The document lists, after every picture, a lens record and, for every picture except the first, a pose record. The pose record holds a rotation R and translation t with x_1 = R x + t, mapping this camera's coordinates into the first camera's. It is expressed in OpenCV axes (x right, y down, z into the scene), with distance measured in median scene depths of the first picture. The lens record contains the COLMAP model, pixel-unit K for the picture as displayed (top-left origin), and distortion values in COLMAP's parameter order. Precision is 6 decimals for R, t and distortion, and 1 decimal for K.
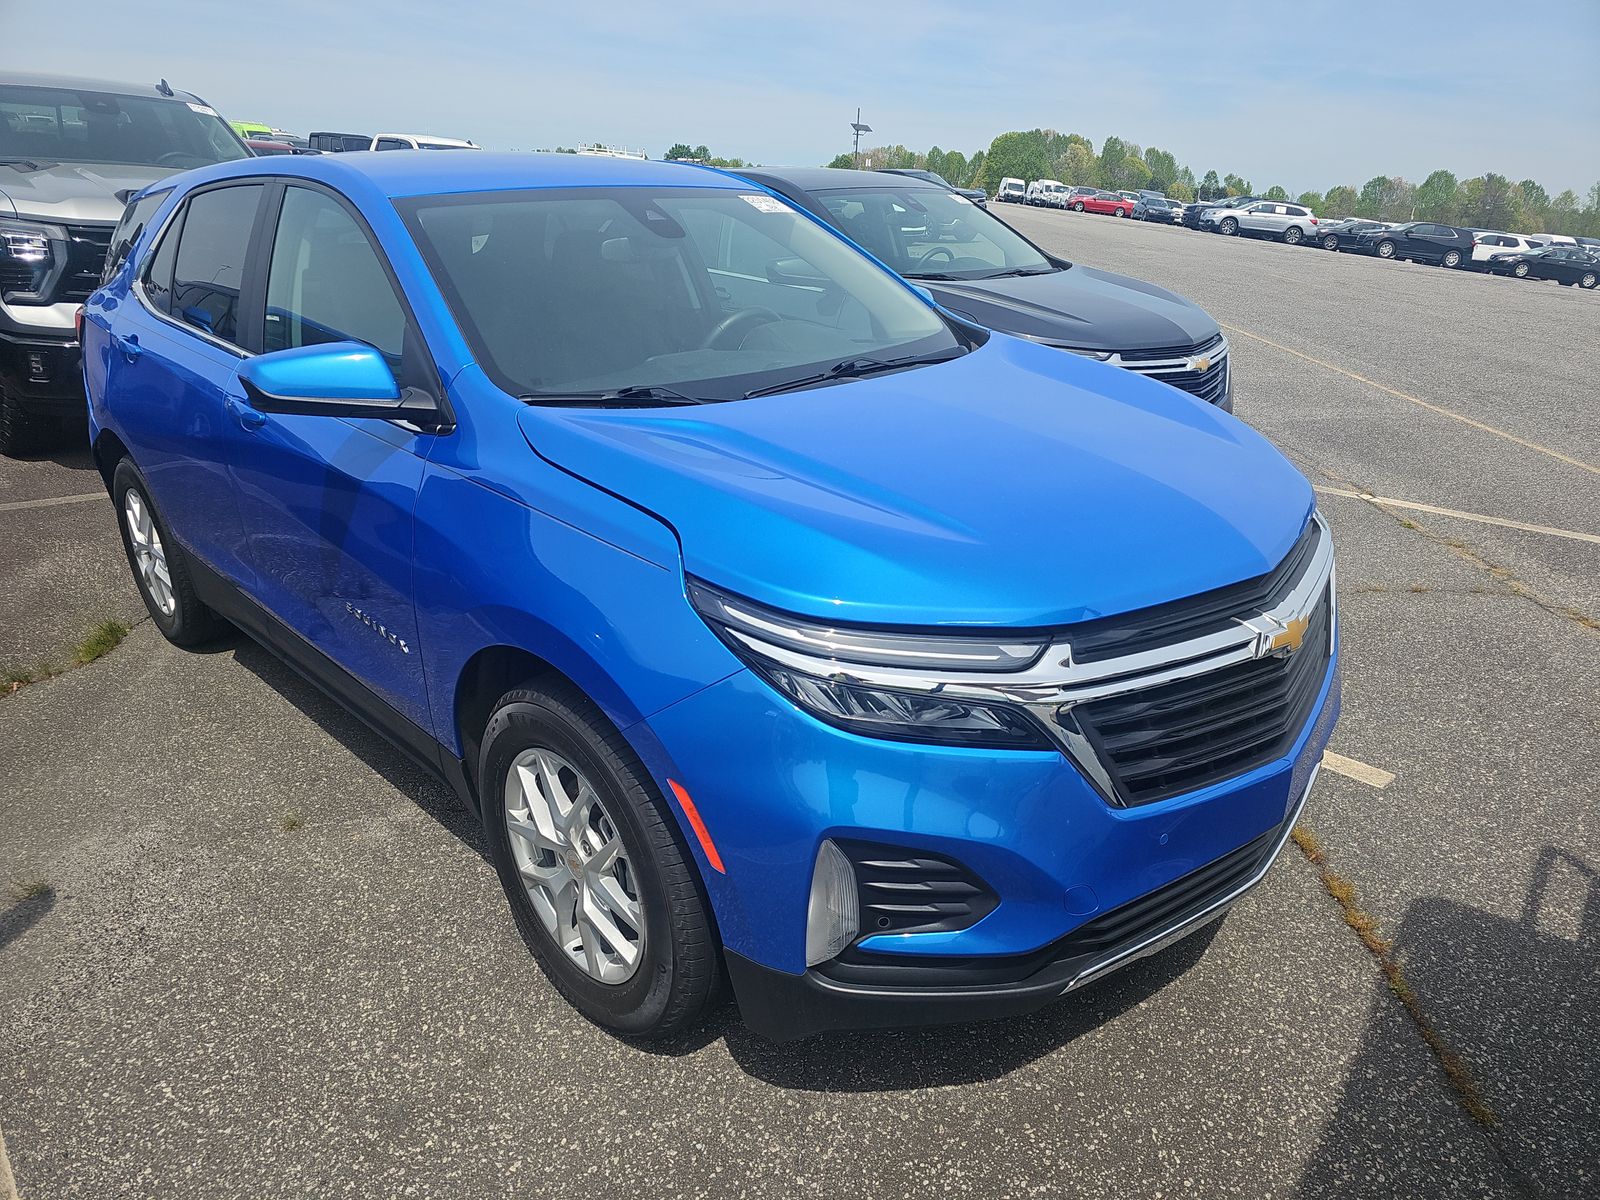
lens RADIAL K [[1094.8, 0, 792.3], [0, 1094.8, 598.2], [0, 0, 1]] dist [0.020236, -0.021255]
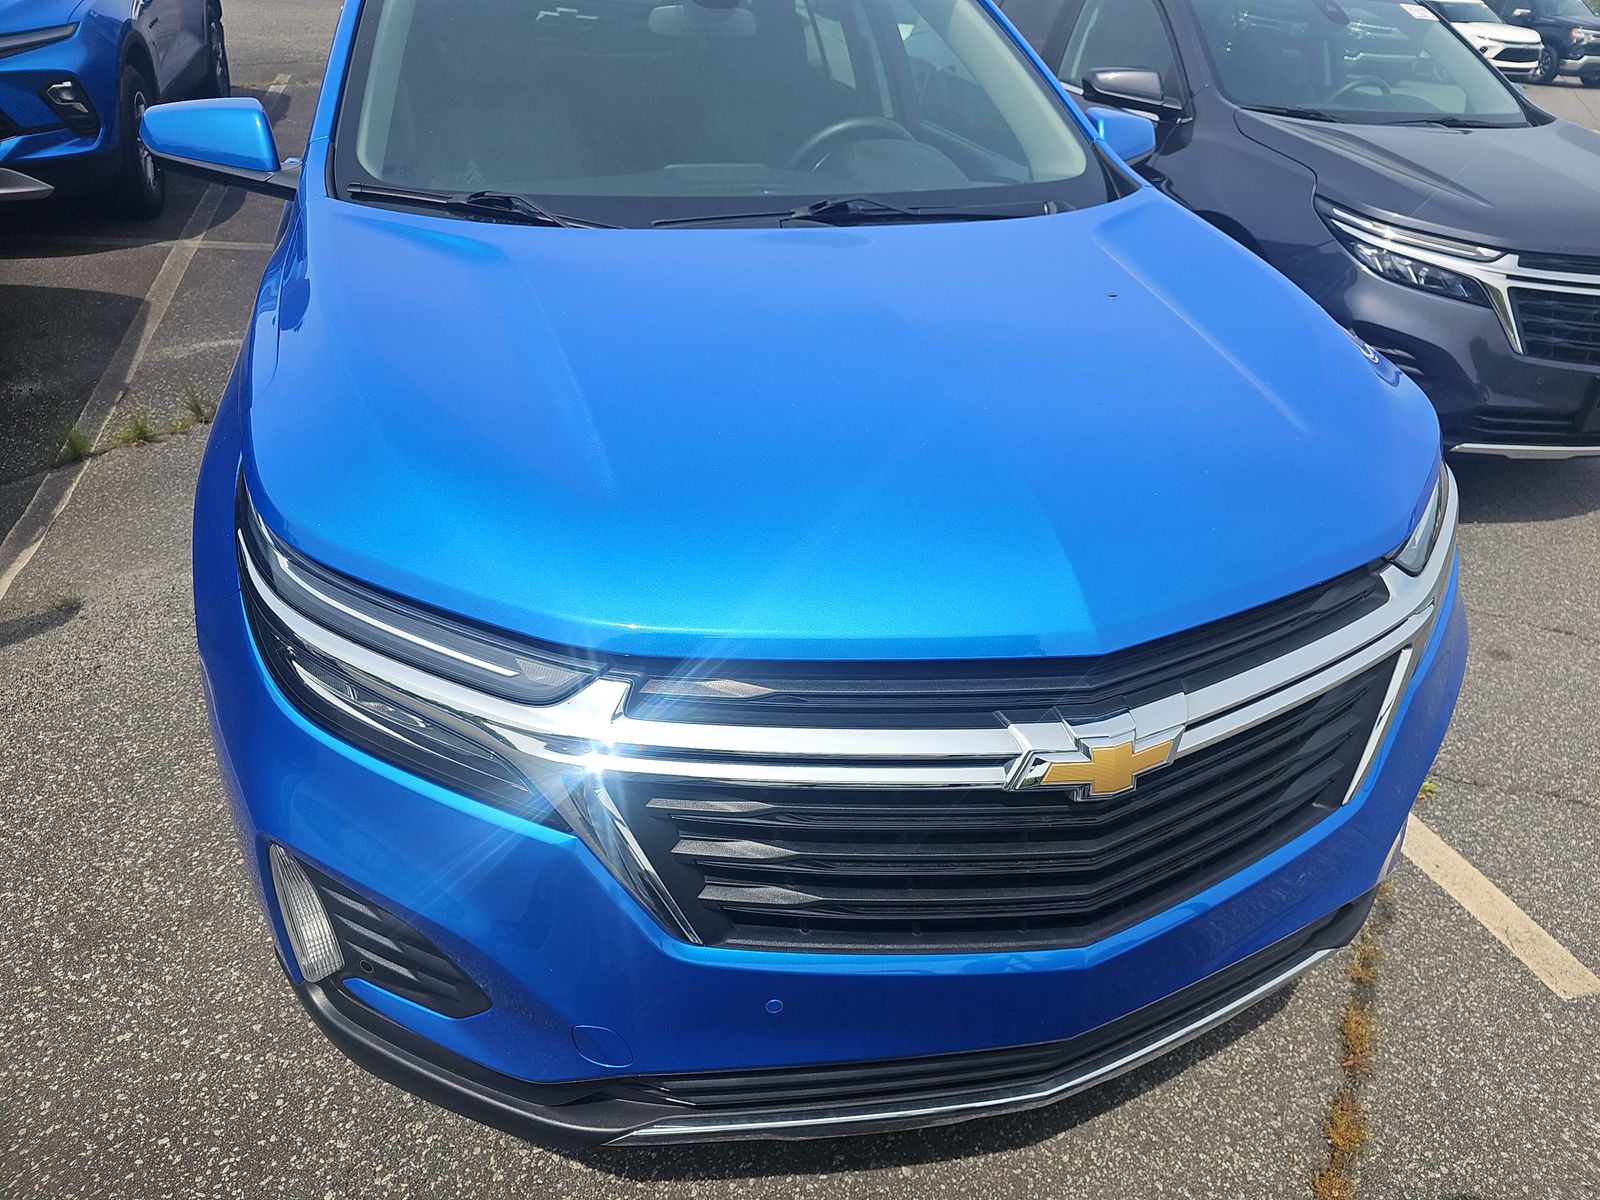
lens RADIAL K [[1094.8, 0, 803.8], [0, 1094.8, 601.2], [0, 0, 1]] dist [0.020236, -0.021255]
pose [[0.894174, 0.263694, -0.361826, 0.430638], [-0.206298, 0.959914, 0.189753, -0.111596], [0.397359, -0.095028, 0.912730, 0.361894]]
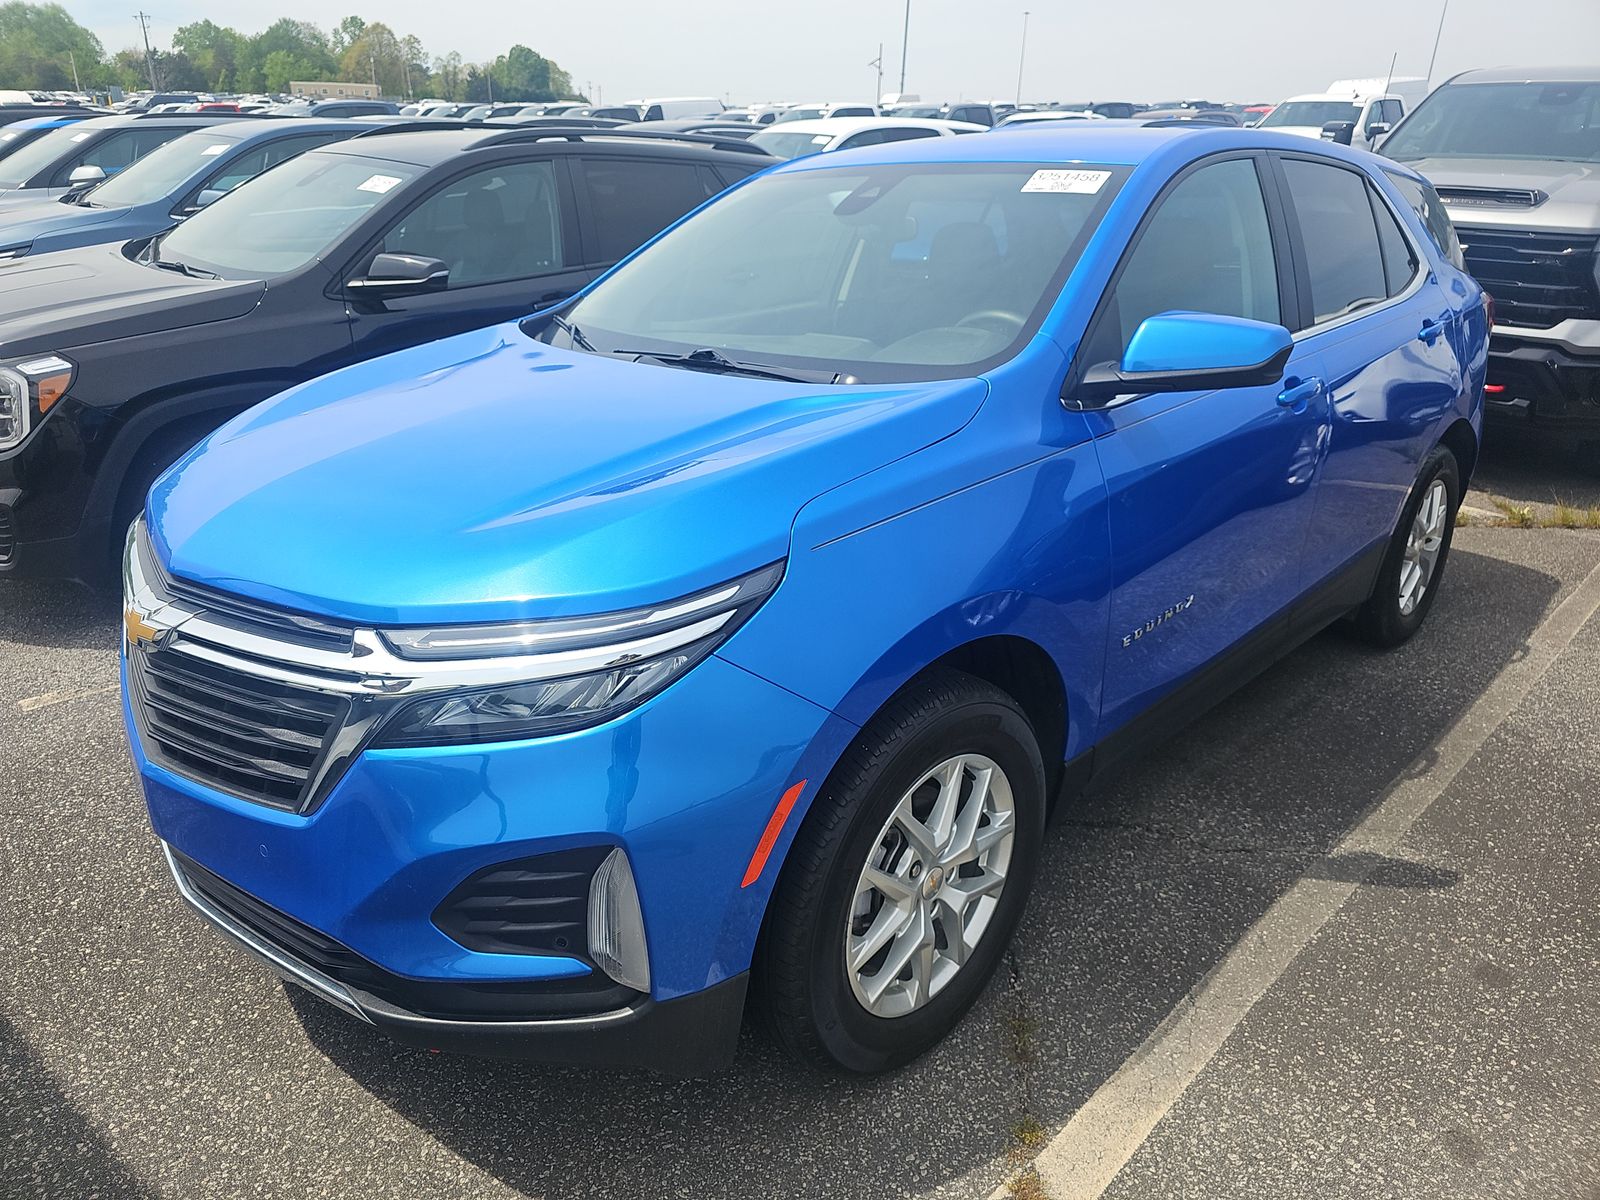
lens RADIAL K [[1094.8, 0, 799.4], [0, 1094.8, 601.8], [0, 0, 1]] dist [0.020236, -0.021255]
pose [[-0.009038, 0.337735, -0.941198, 1.187379], [-0.320162, 0.890711, 0.322693, -0.429645], [0.947320, 0.304252, 0.100079, 1.302251]]
